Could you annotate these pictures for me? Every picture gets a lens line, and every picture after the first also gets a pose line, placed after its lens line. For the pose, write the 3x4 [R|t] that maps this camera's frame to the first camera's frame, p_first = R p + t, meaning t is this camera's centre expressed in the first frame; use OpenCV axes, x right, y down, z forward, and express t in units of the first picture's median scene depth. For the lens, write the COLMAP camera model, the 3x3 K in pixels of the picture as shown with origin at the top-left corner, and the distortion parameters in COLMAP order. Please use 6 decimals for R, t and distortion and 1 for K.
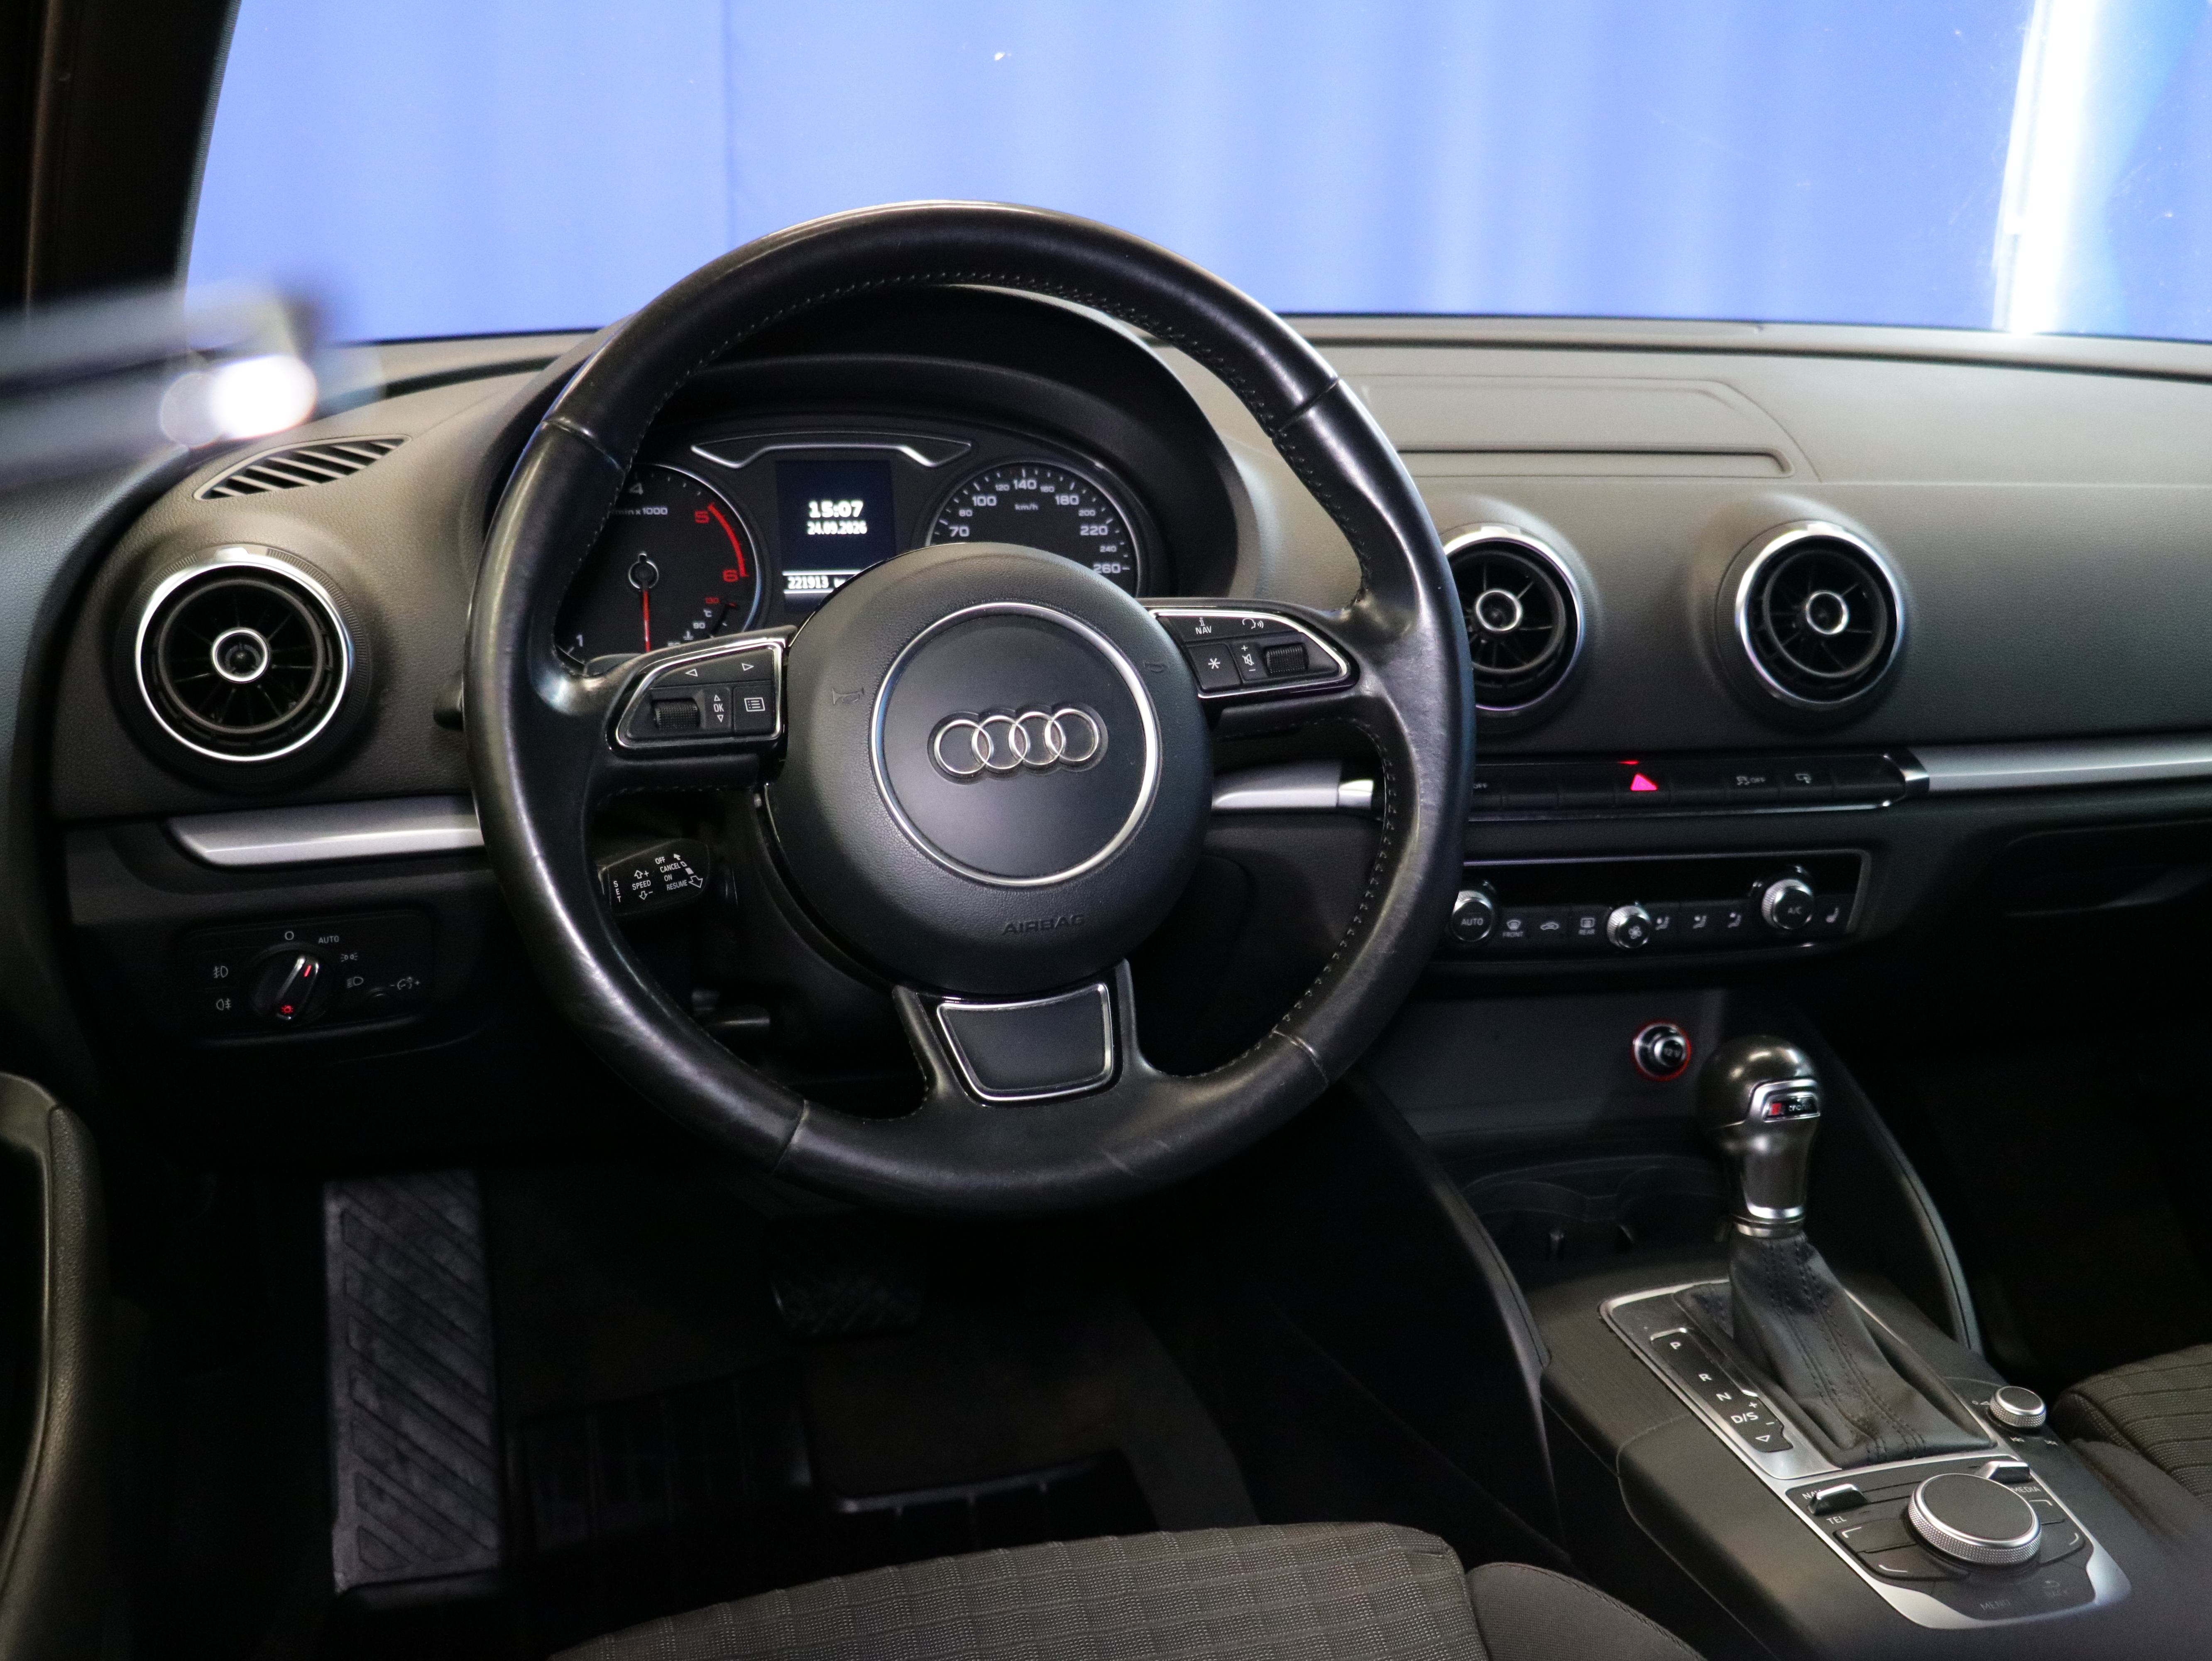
lens RADIAL K [[2366.0, 0, 1106.0], [0, 2366.0, 830.5], [0, 0, 1]] dist [-0.001079, 0.003002]
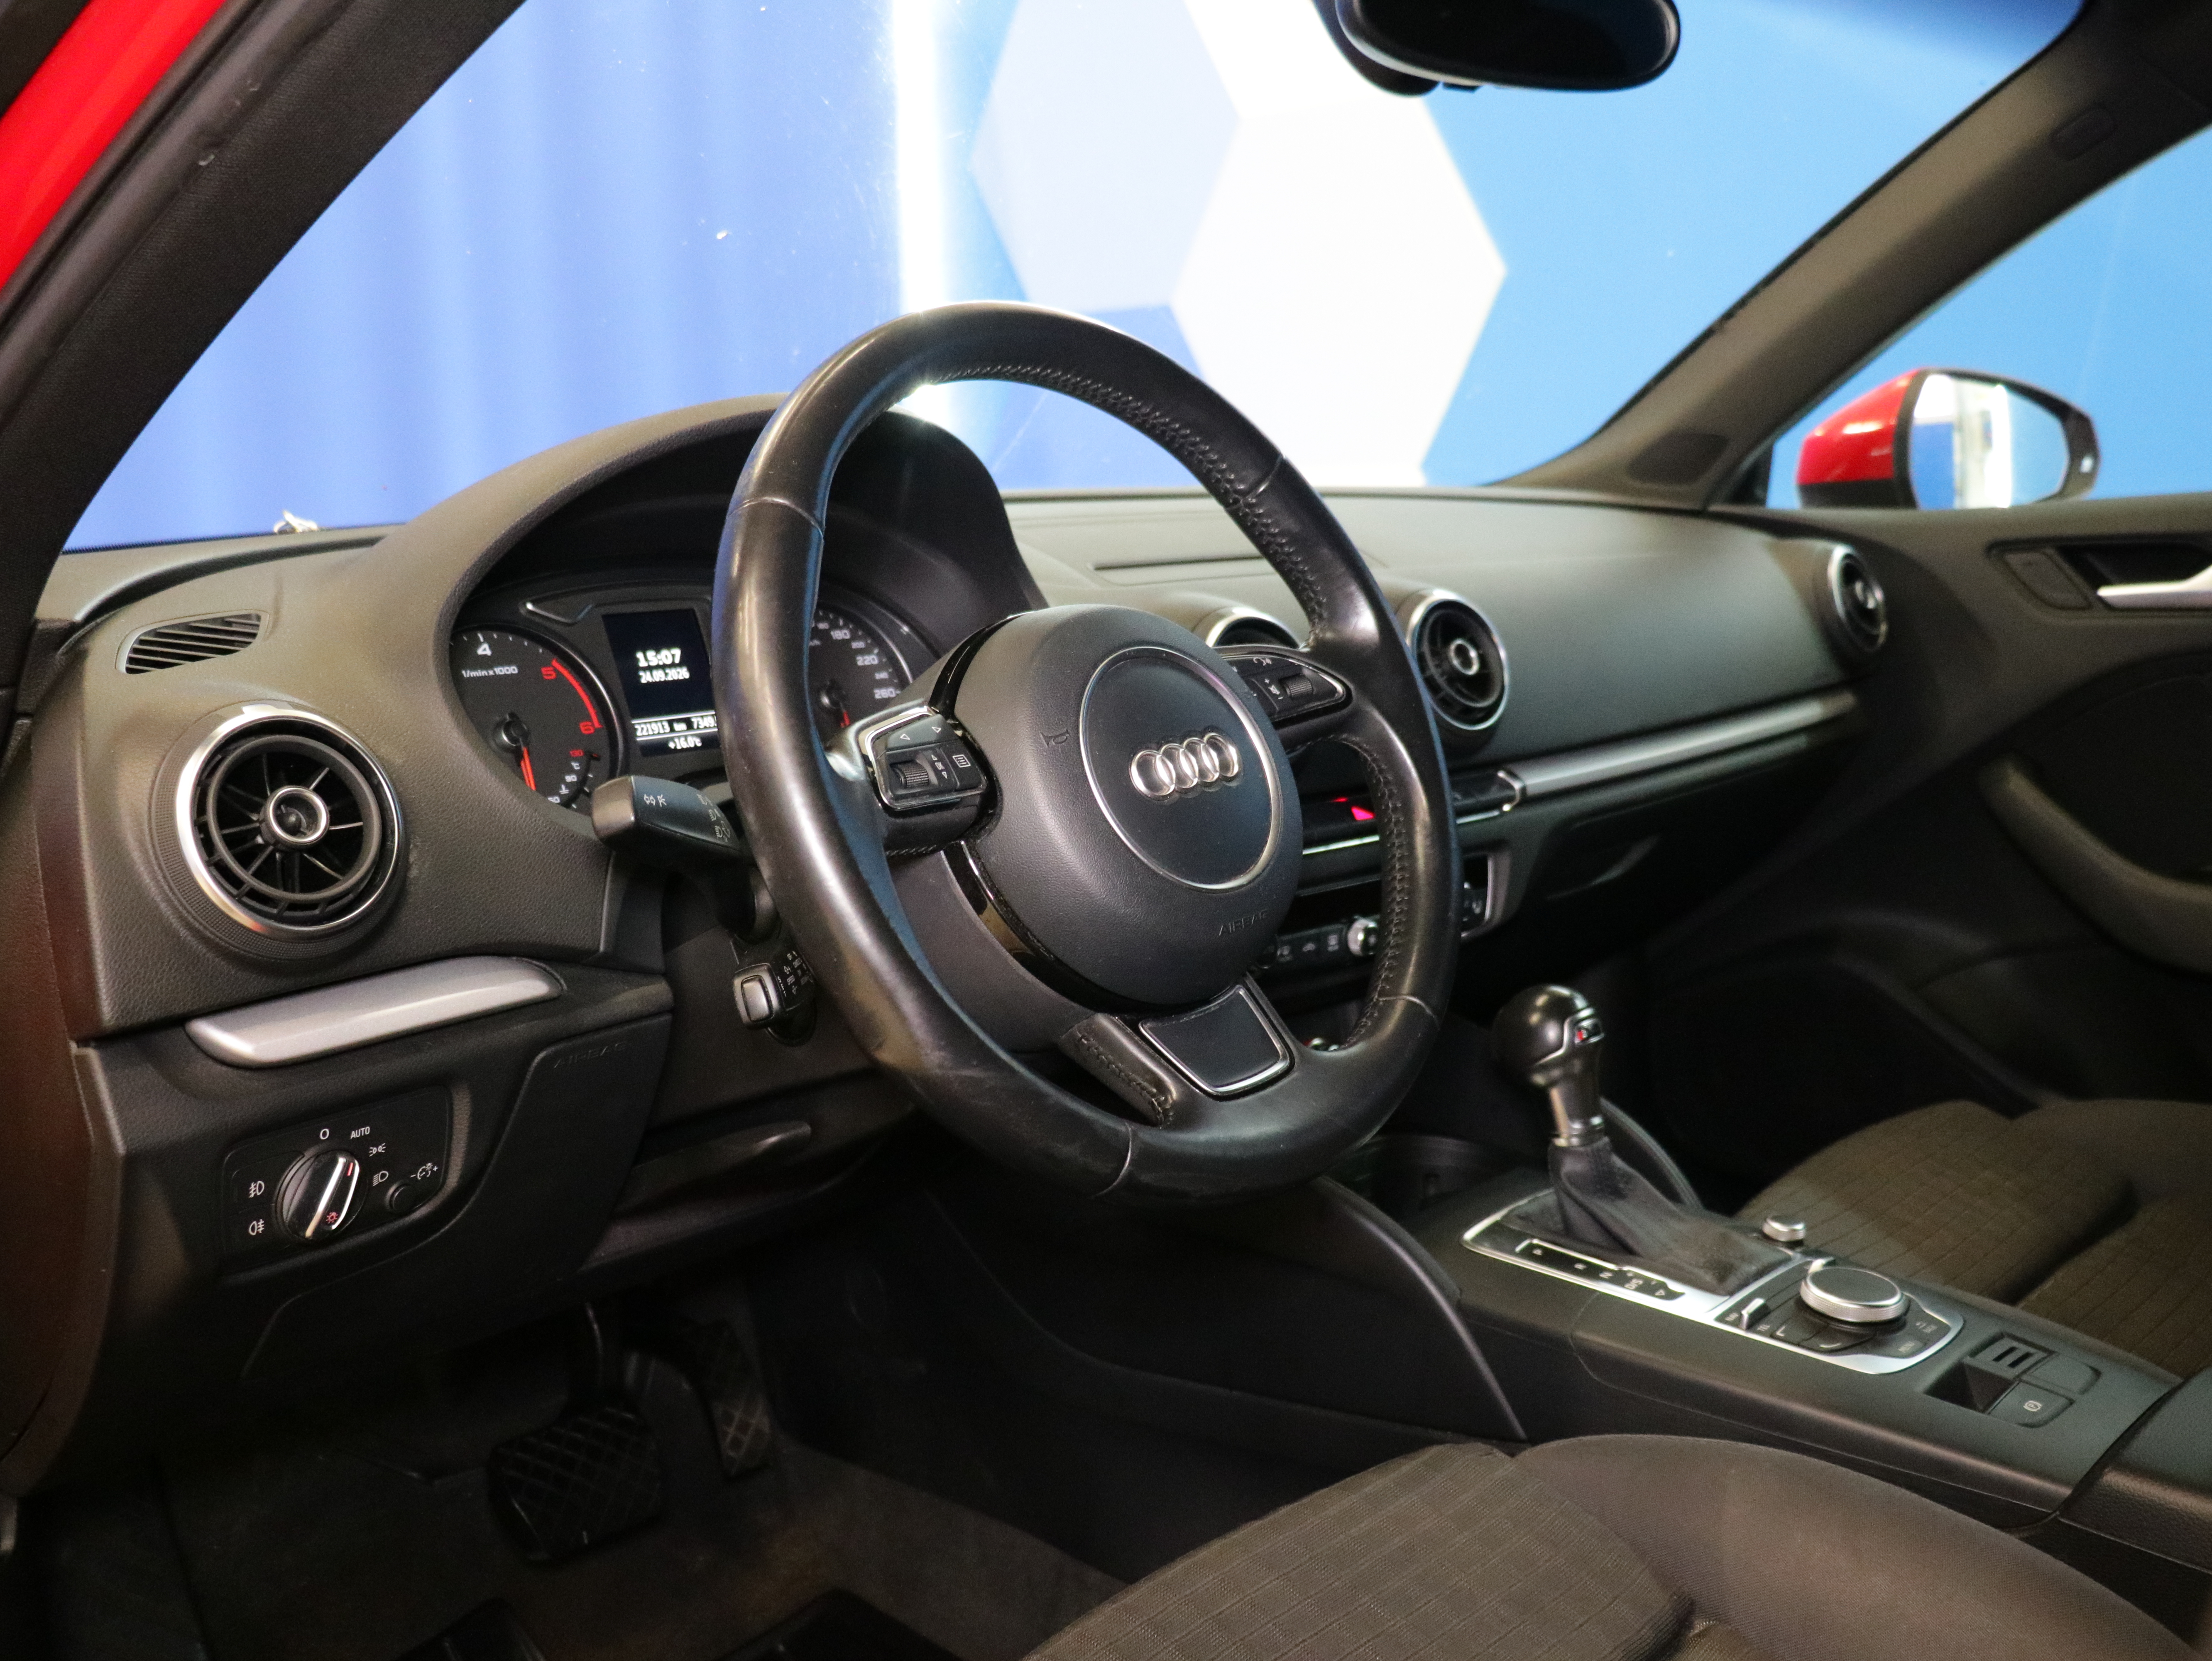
lens RADIAL K [[2177.5, 0, 1106.0], [0, 2177.5, 830.5], [0, 0, 1]] dist [-0.007669, 0.000542]
pose [[0.864057, -0.134002, 0.485231, -0.420498], [0.193020, 0.978438, -0.073506, 0.044545], [-0.464918, 0.157172, 0.871291, 0.103801]]
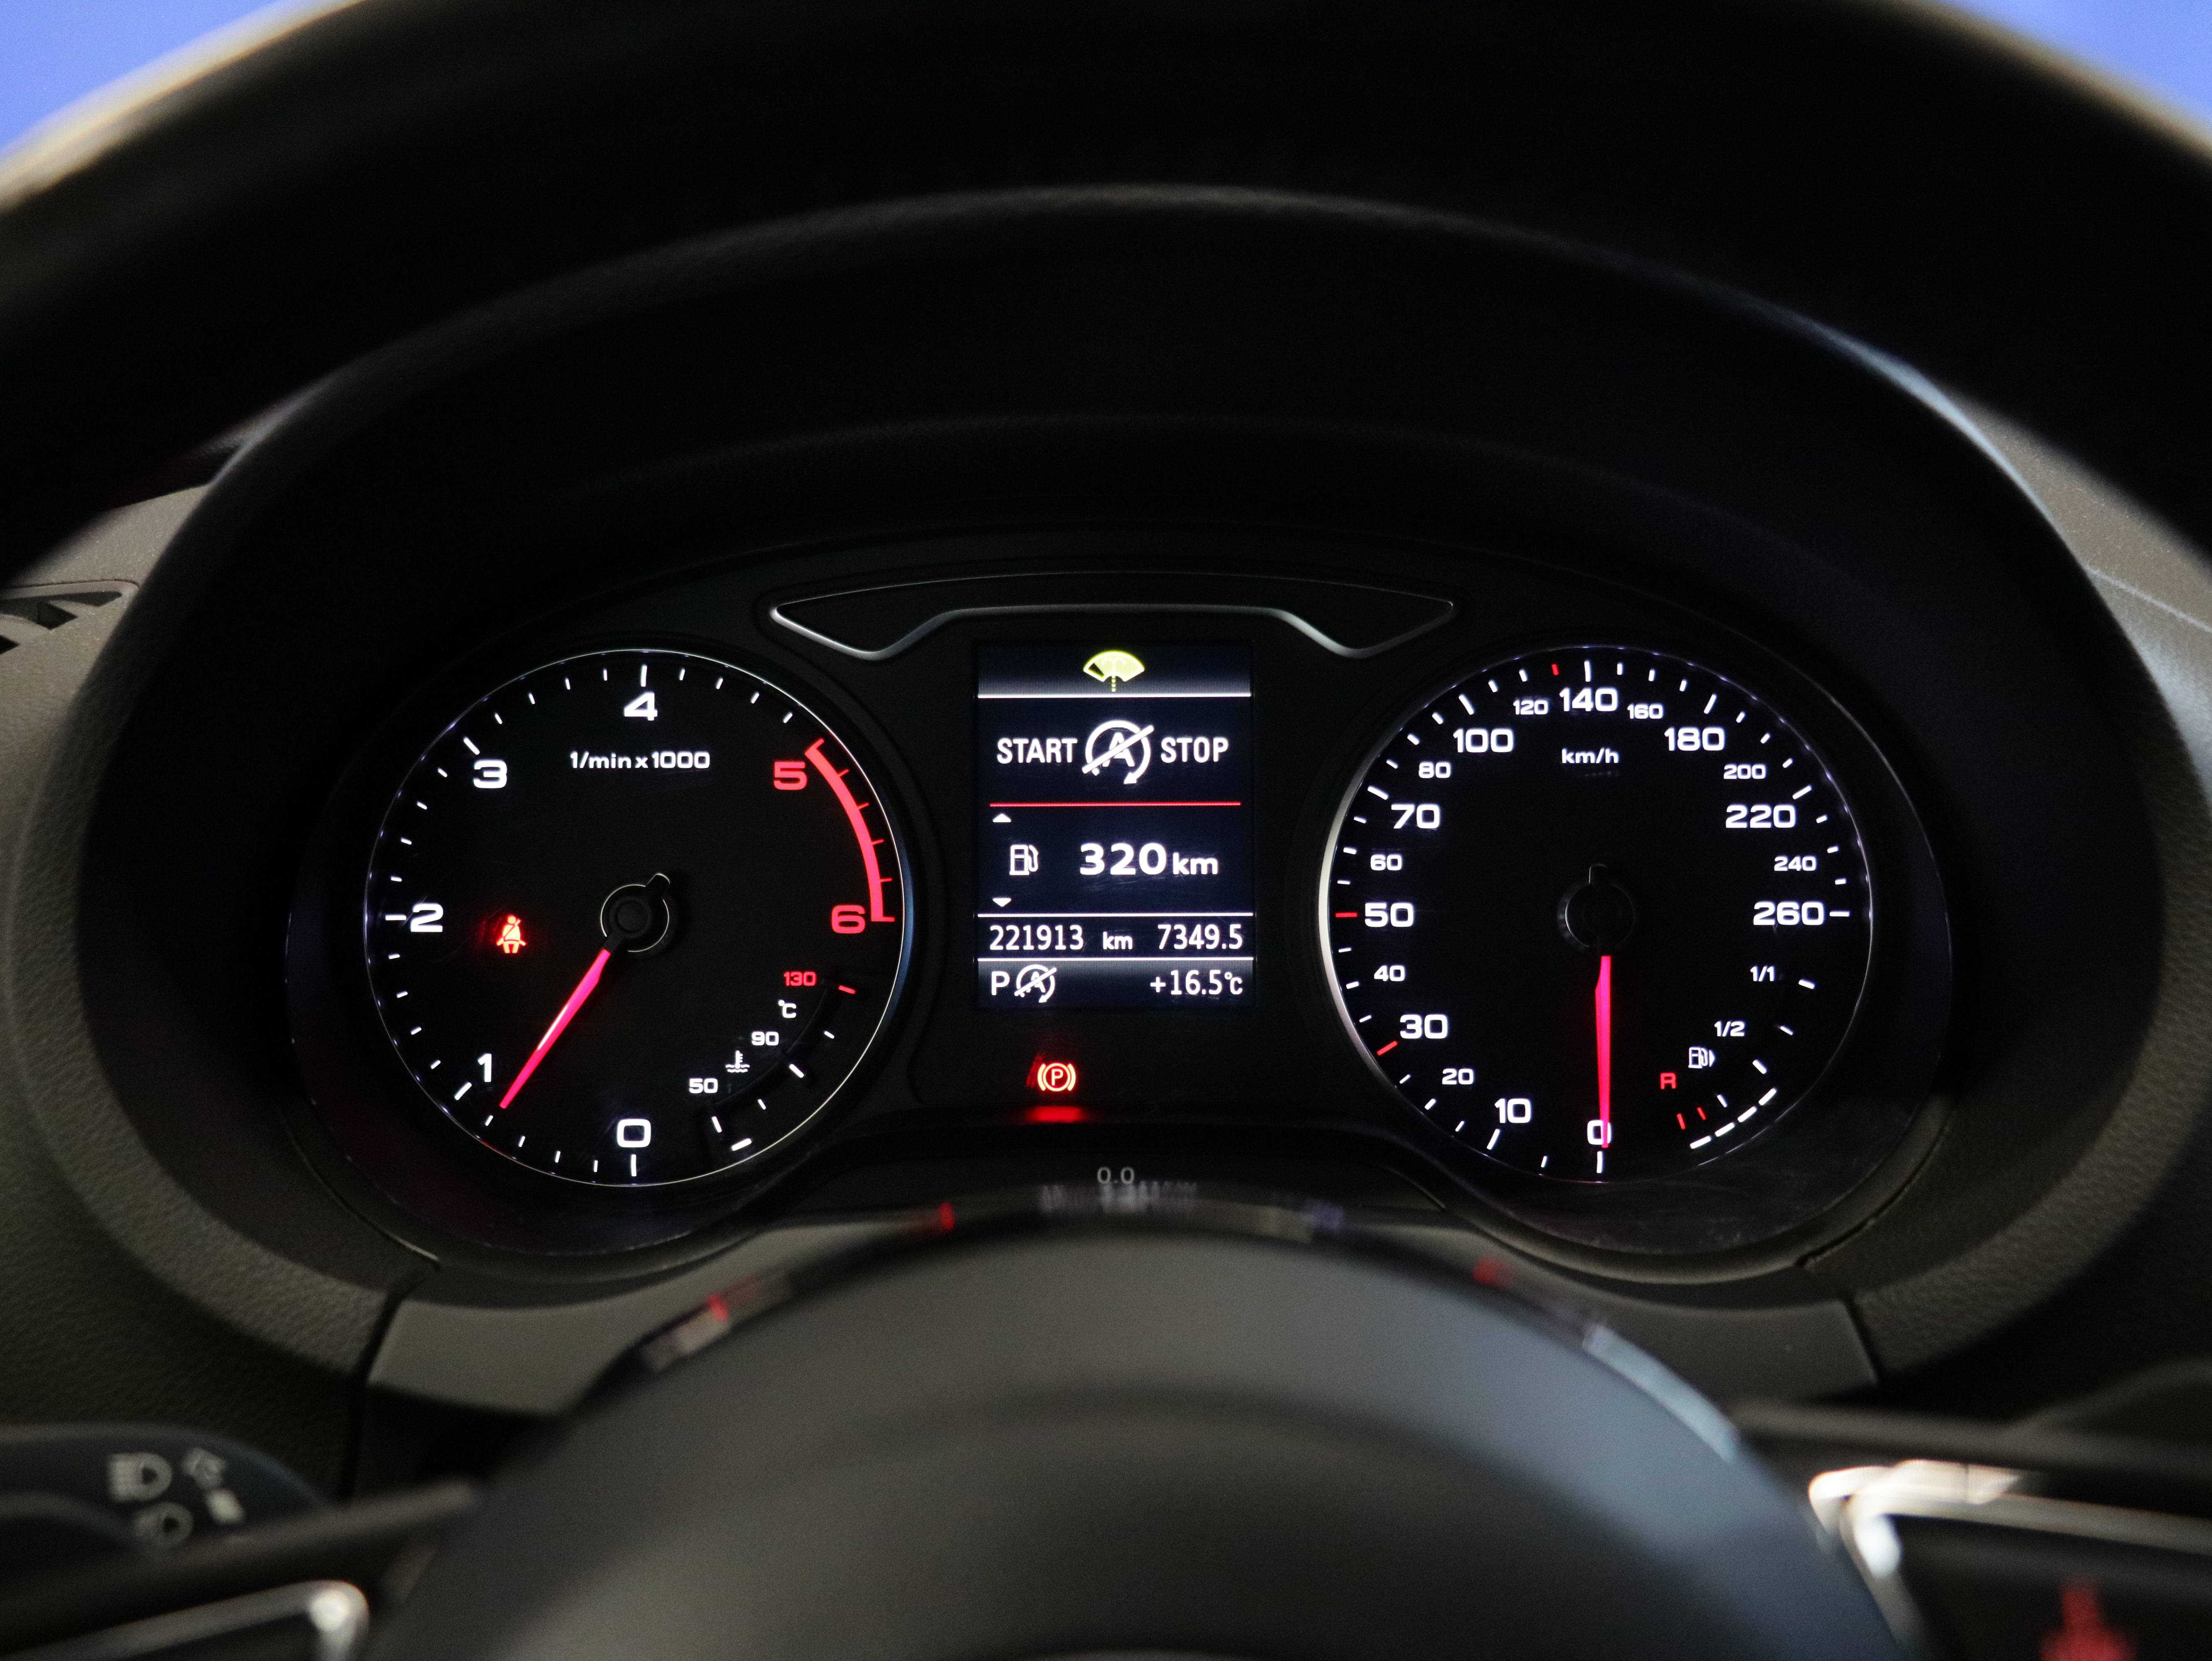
lens RADIAL K [[2487.0, 0, 1106.0], [0, 2487.0, 830.5], [0, 0, 1]] dist [-0.064252, 0.065412]
pose [[0.956010, 0.046224, -0.289668, 0.011022], [-0.044091, 0.998931, 0.013887, -0.131318], [0.290000, -0.000504, 0.957026, 0.592906]]
